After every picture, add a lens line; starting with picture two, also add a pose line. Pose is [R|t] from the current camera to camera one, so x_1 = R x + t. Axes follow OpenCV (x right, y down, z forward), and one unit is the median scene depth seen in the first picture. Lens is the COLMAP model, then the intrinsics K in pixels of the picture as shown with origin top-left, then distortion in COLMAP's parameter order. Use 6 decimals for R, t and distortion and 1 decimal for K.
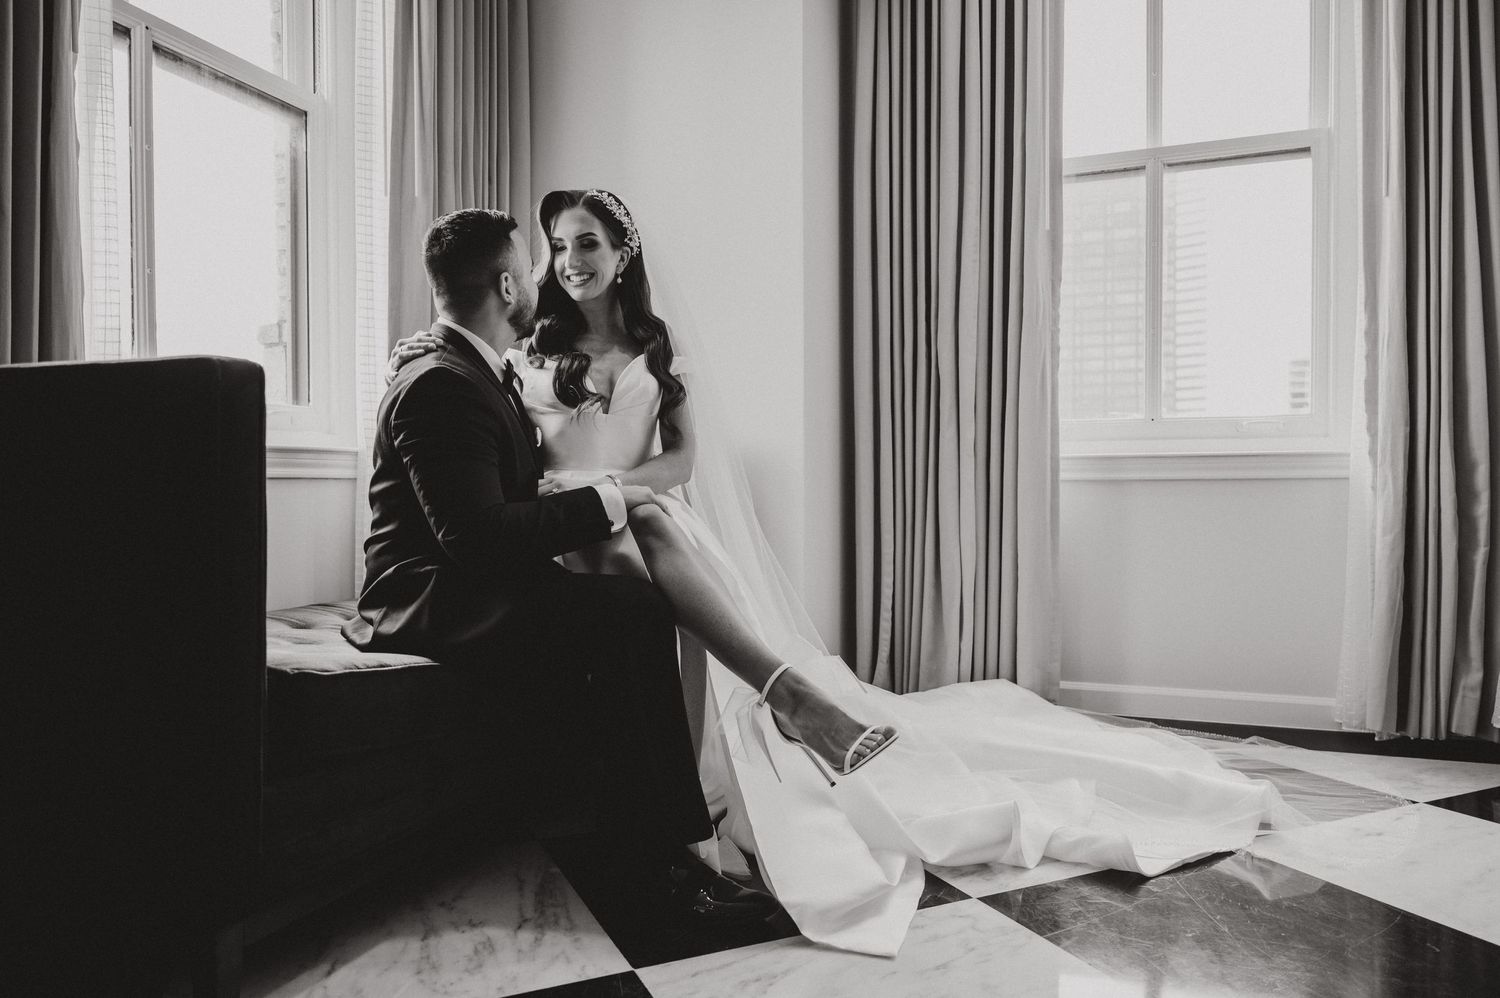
lens RADIAL K [[980.5, 0, 746.2], [0, 980.5, 492.6], [0, 0, 1]] dist [-0.005443, -0.009614]
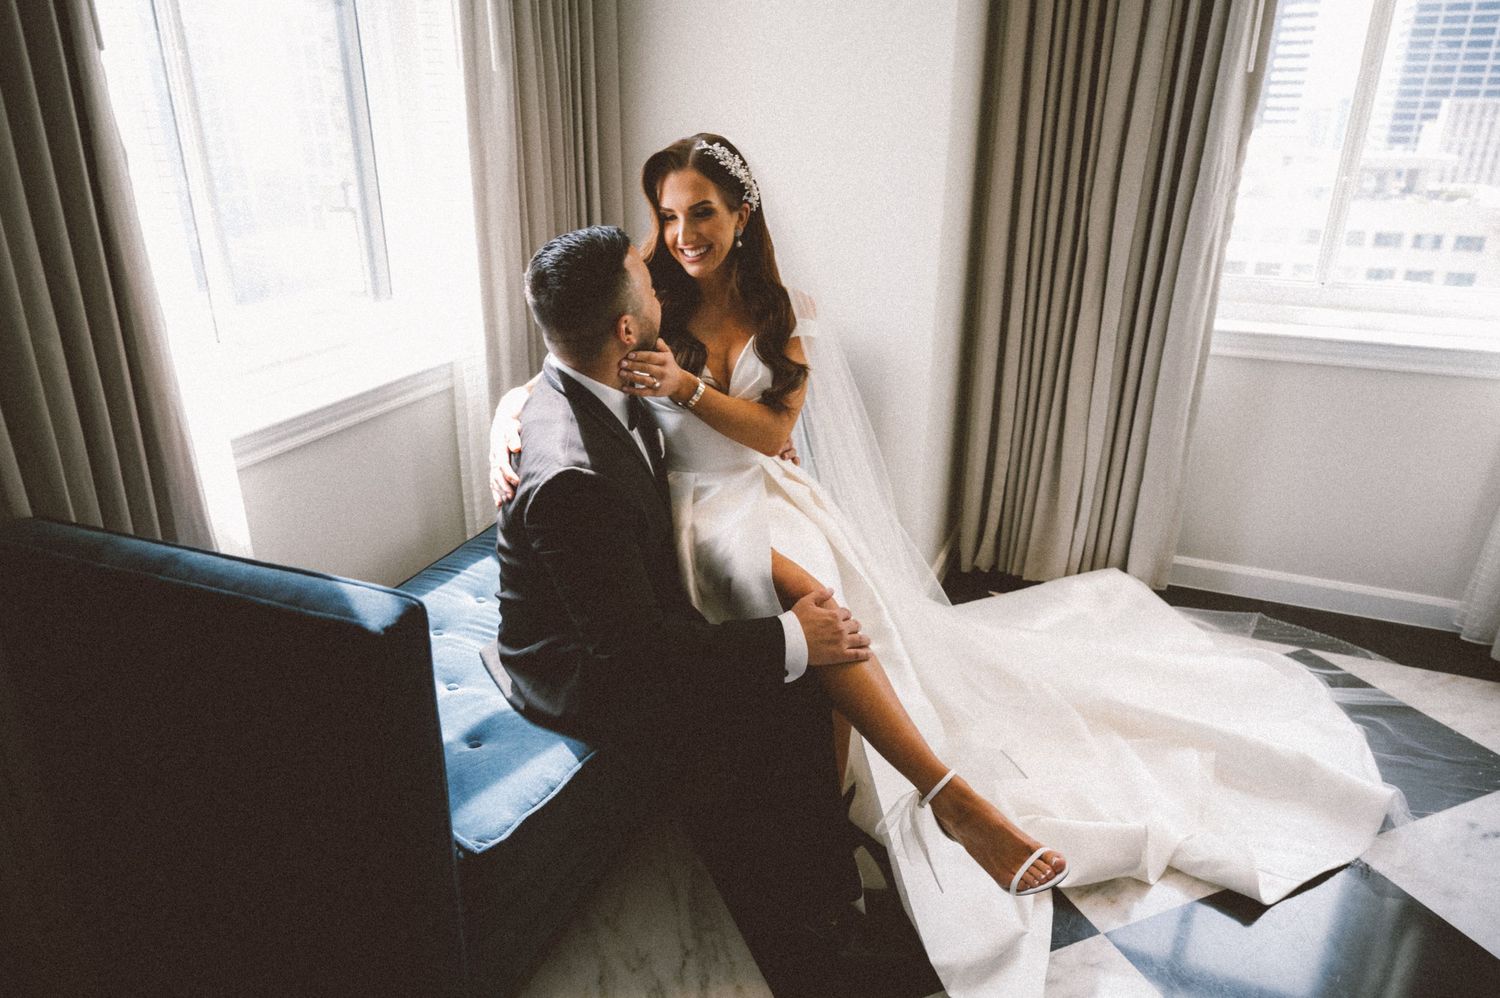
lens RADIAL K [[980.5, 0, 742.9], [0, 980.5, 497.4], [0, 0, 1]] dist [-0.005443, -0.009614]
pose [[0.998701, 0.023431, -0.045254, -0.116107], [-0.006288, 0.937903, 0.346842, -0.377808], [0.050570, -0.346107, 0.936831, 0.146910]]
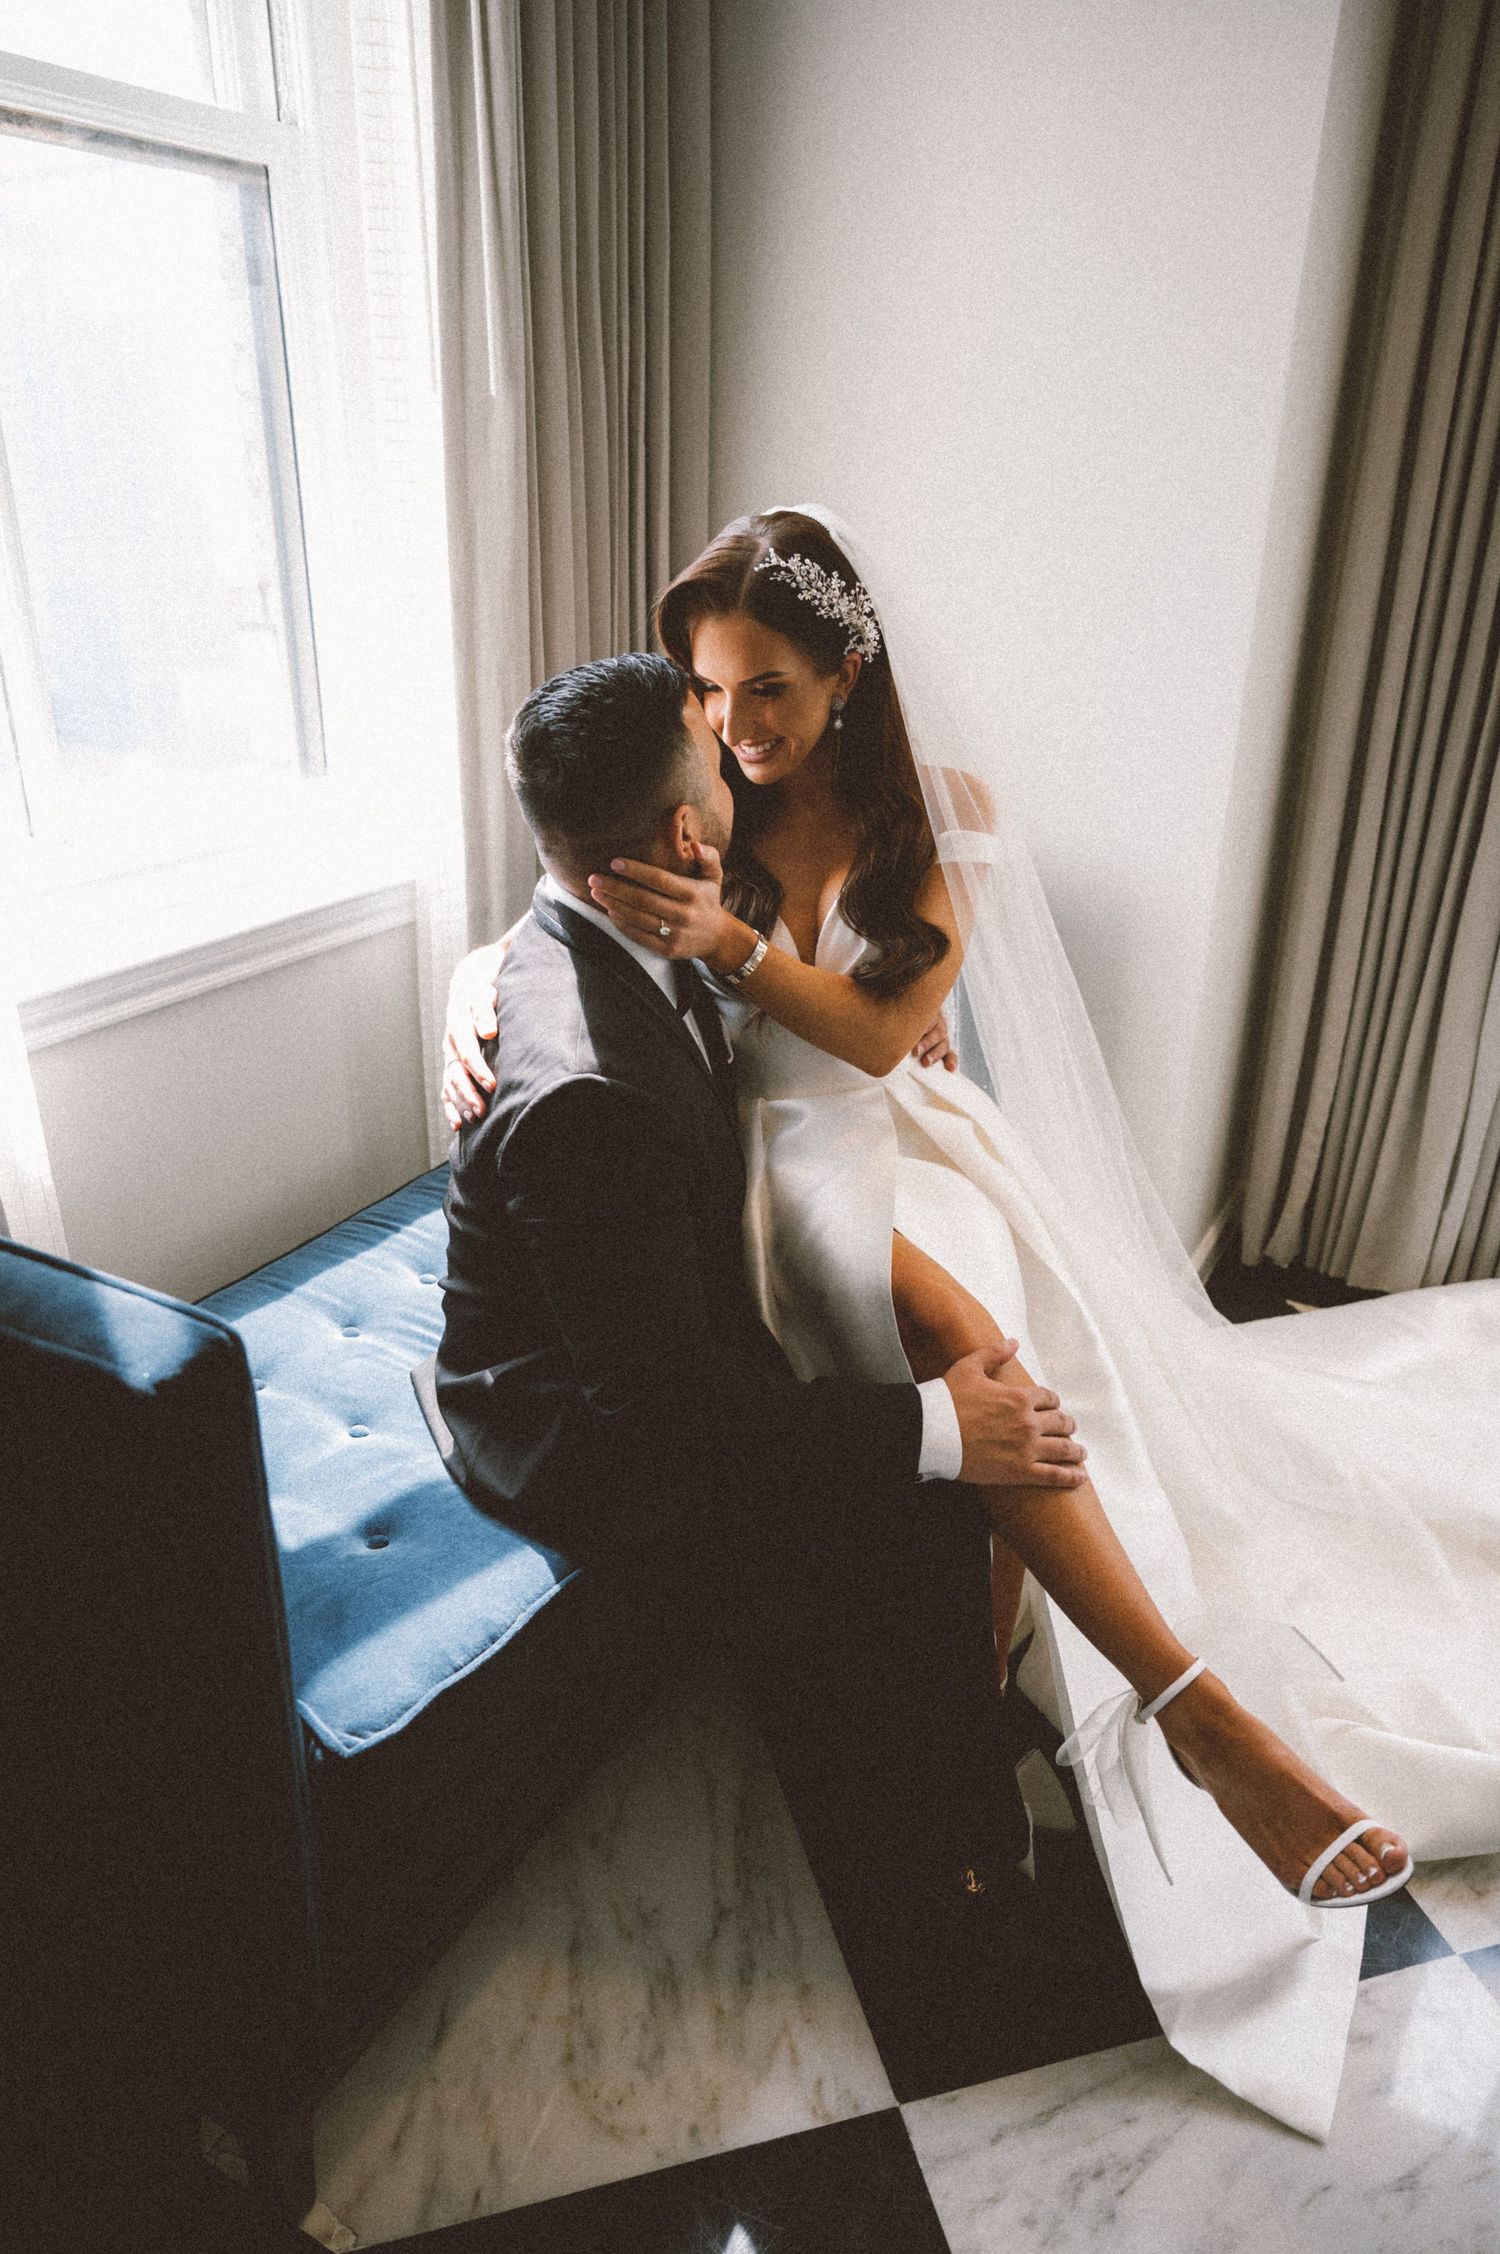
lens RADIAL K [[1473.3, 0, 775.7], [0, 1473.3, 1136.3], [0, 0, 1]] dist [-0.005443, -0.009614]
pose [[0.987893, 0.076991, -0.134681, -0.093176], [-0.020267, 0.924769, 0.379988, -0.361029], [0.153805, -0.372658, 0.915134, 0.290024]]
